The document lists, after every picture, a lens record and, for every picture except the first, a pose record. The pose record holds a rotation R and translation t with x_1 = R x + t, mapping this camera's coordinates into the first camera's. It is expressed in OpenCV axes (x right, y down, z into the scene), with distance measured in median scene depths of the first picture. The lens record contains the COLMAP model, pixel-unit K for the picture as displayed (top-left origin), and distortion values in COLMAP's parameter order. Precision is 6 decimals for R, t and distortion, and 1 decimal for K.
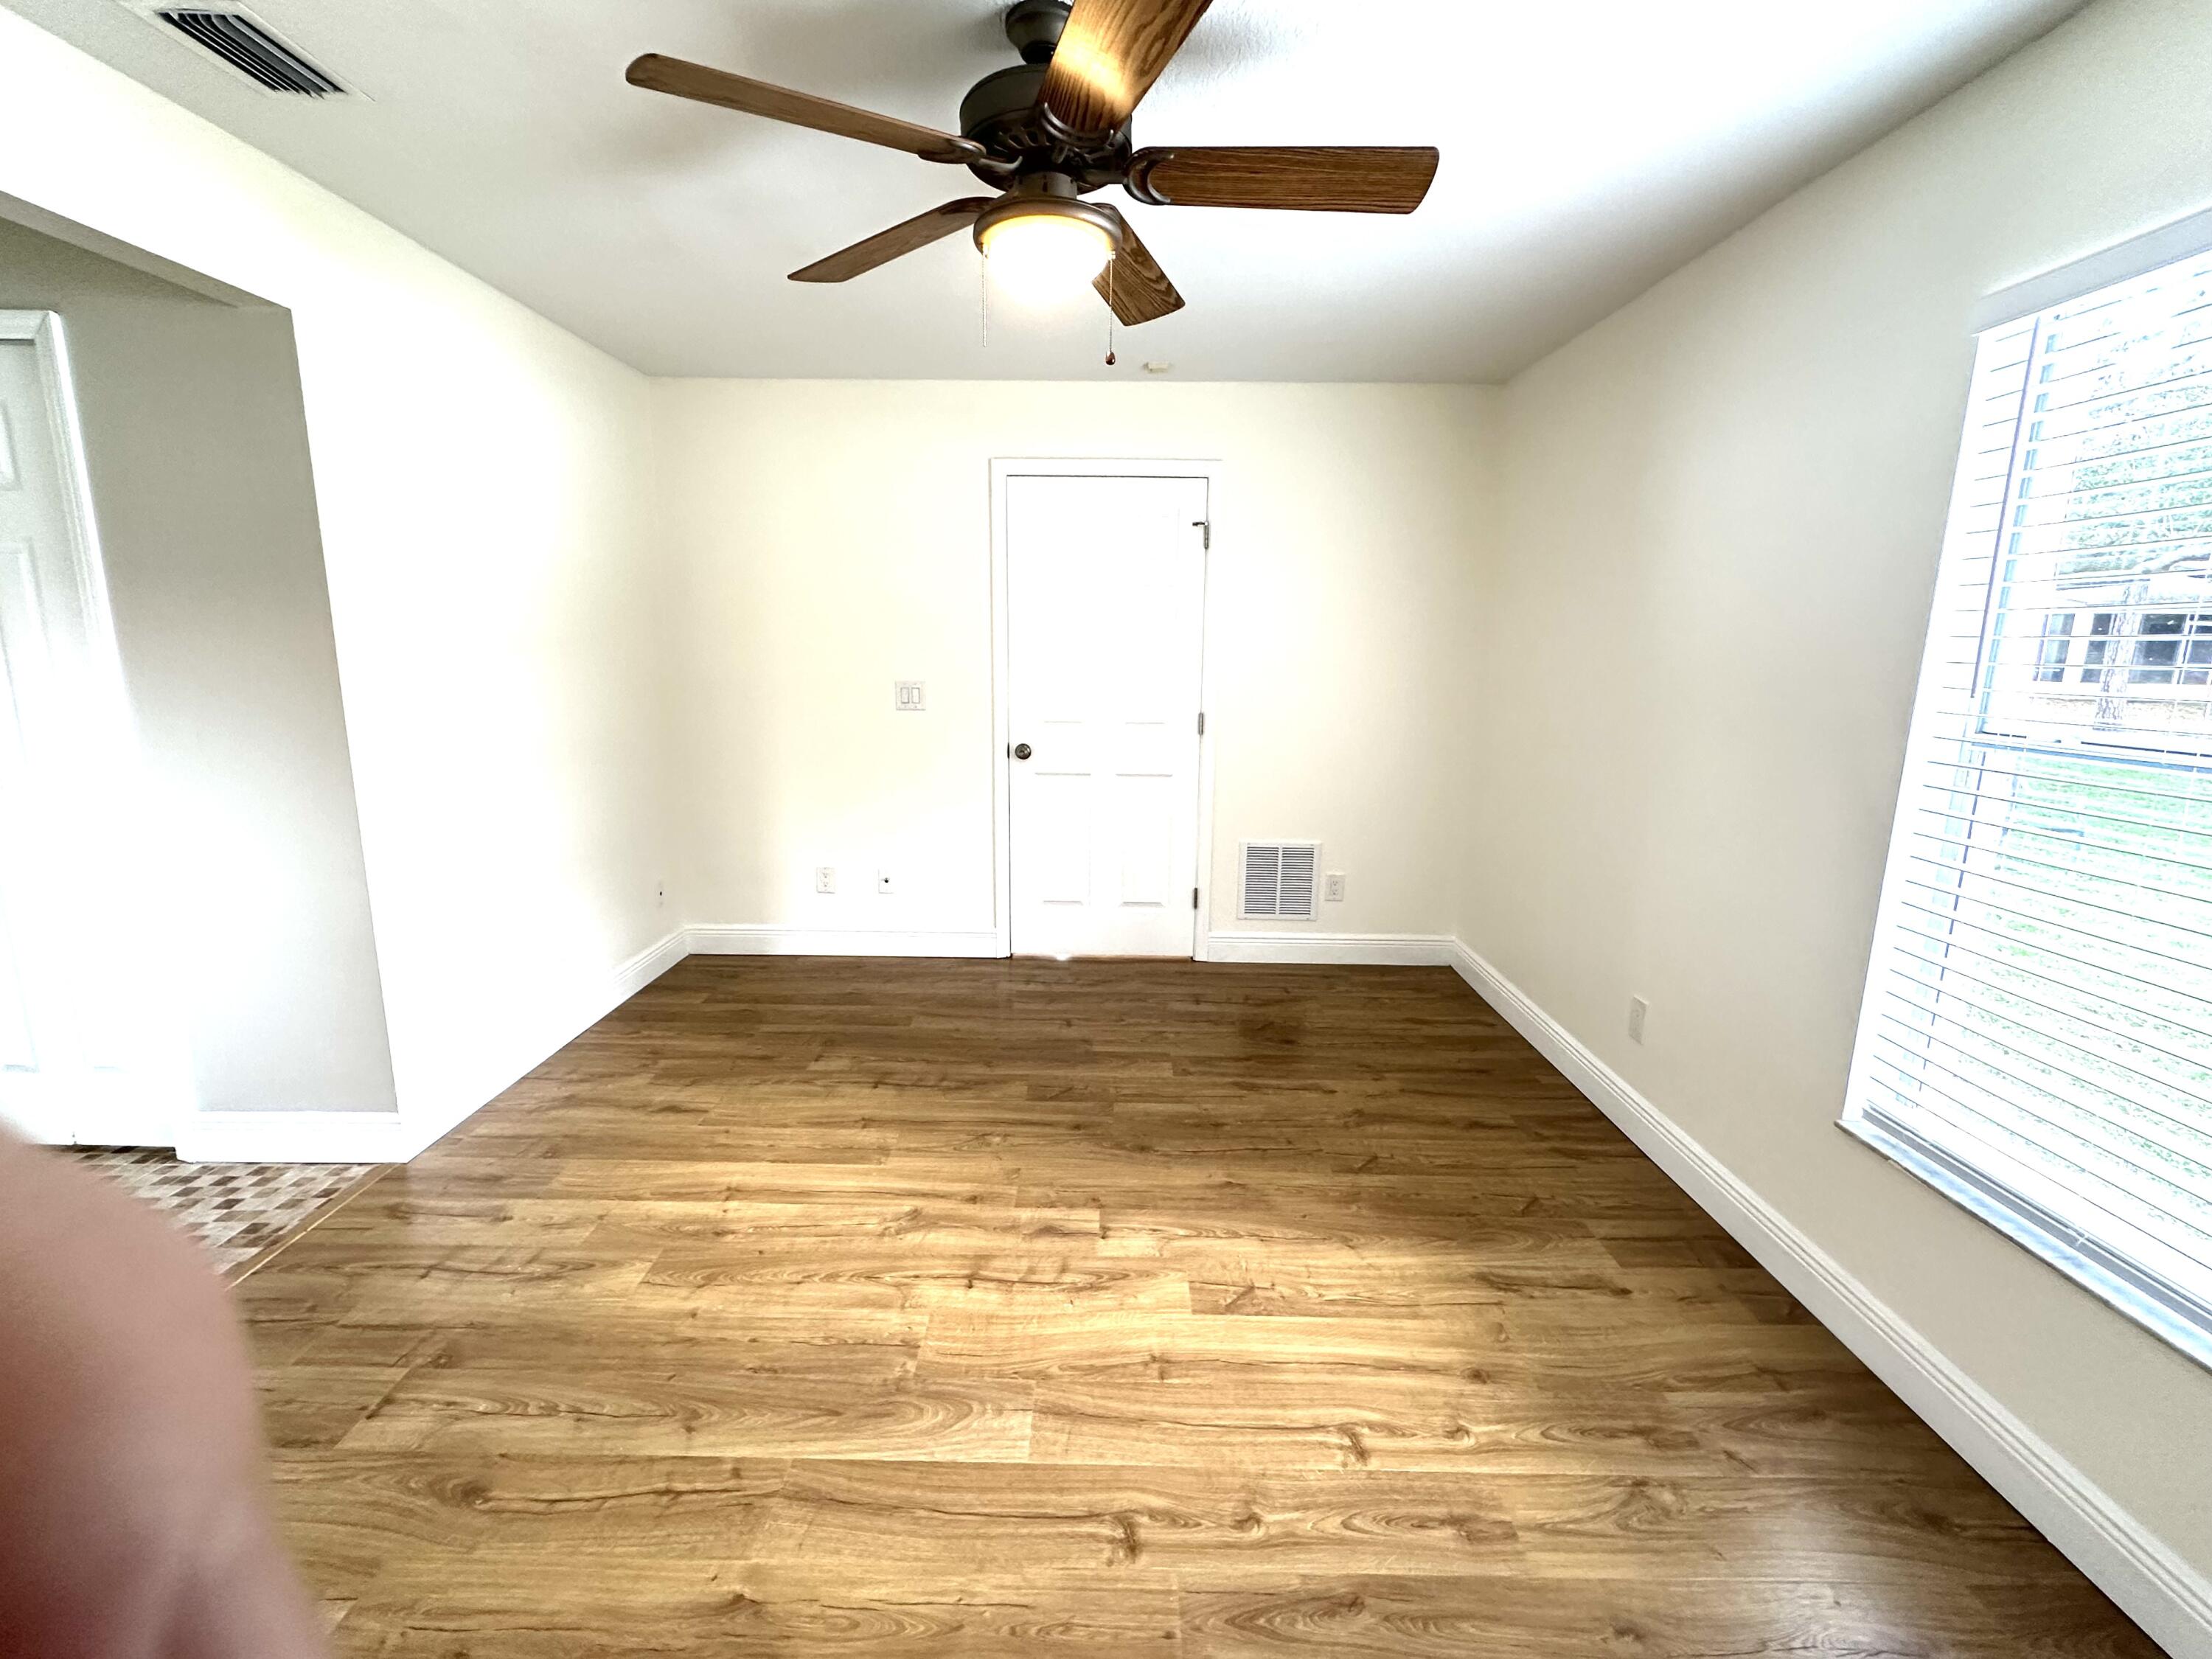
lens RADIAL K [[960.0, 0, 1109.5], [0, 960.0, 831.0], [0, 0, 1]] dist [-0.004652, -0.000300]
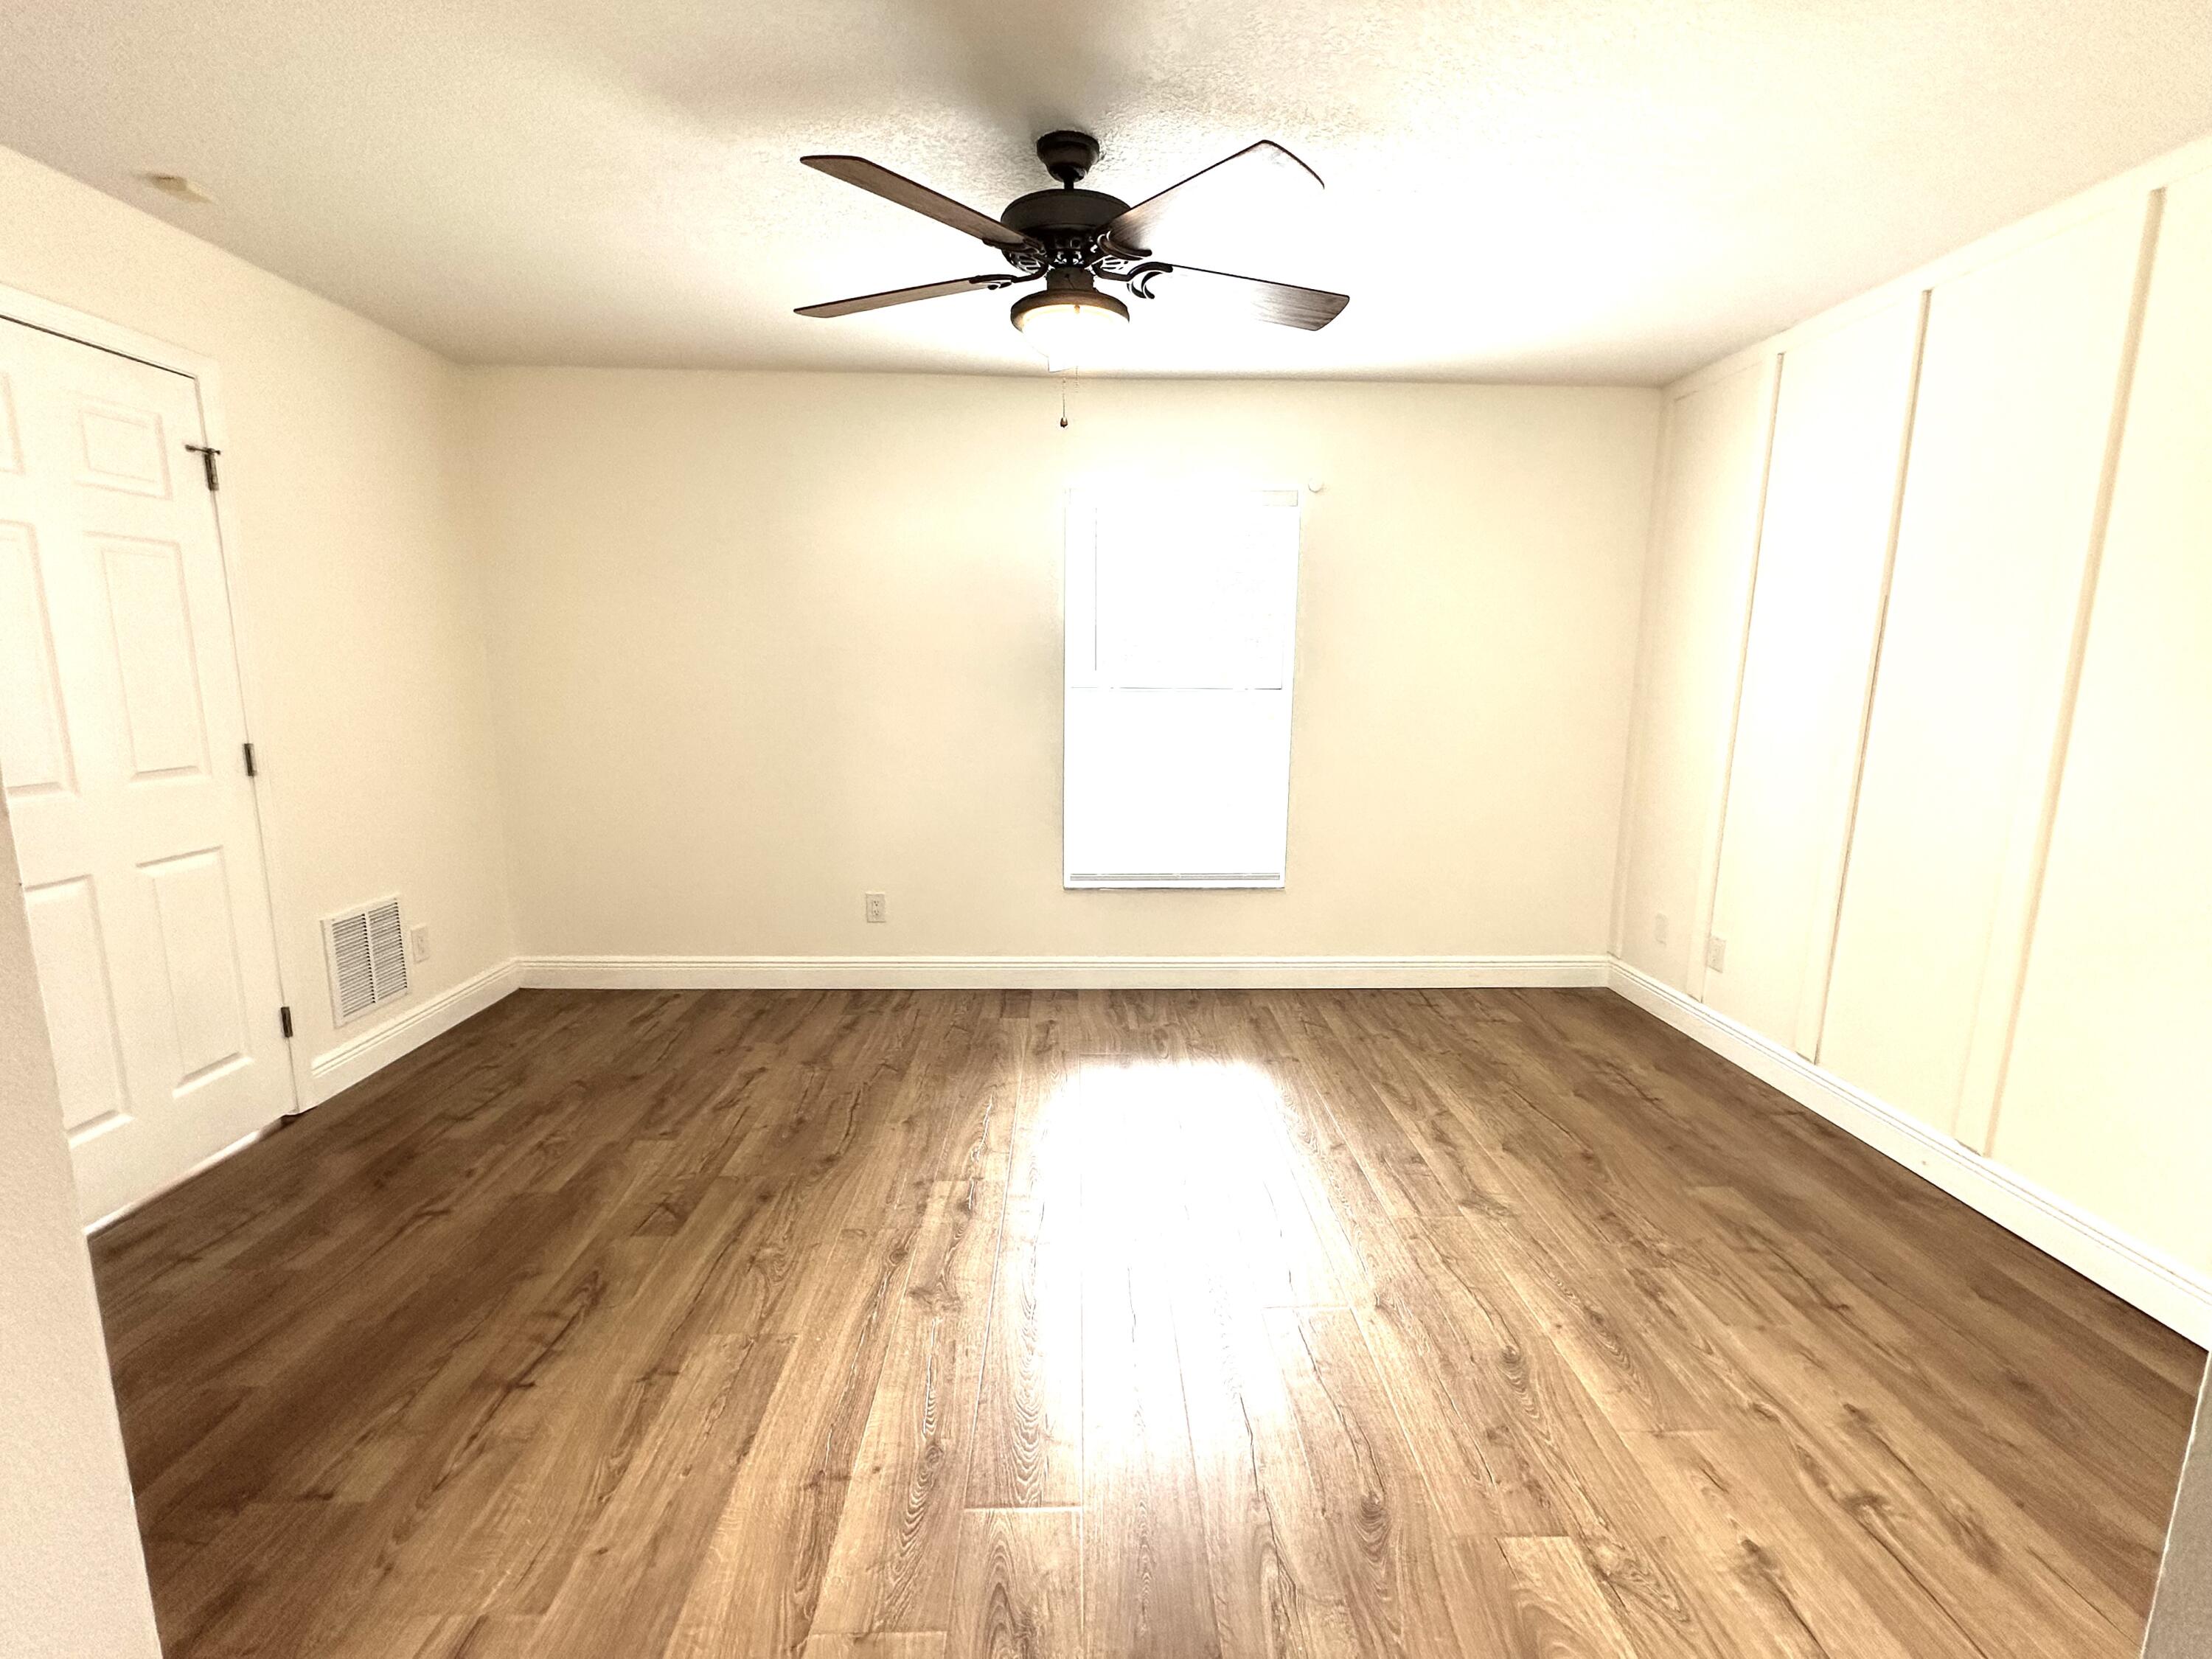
lens RADIAL K [[960.0, 0, 1108.5], [0, 960.0, 825.0], [0, 0, 1]] dist [-0.004652, -0.000300]
pose [[-0.030582, -0.179801, 0.983227, -0.832931], [0.183095, 0.966035, 0.182352, -0.117254], [-0.982619, 0.185601, 0.003378, 0.630359]]
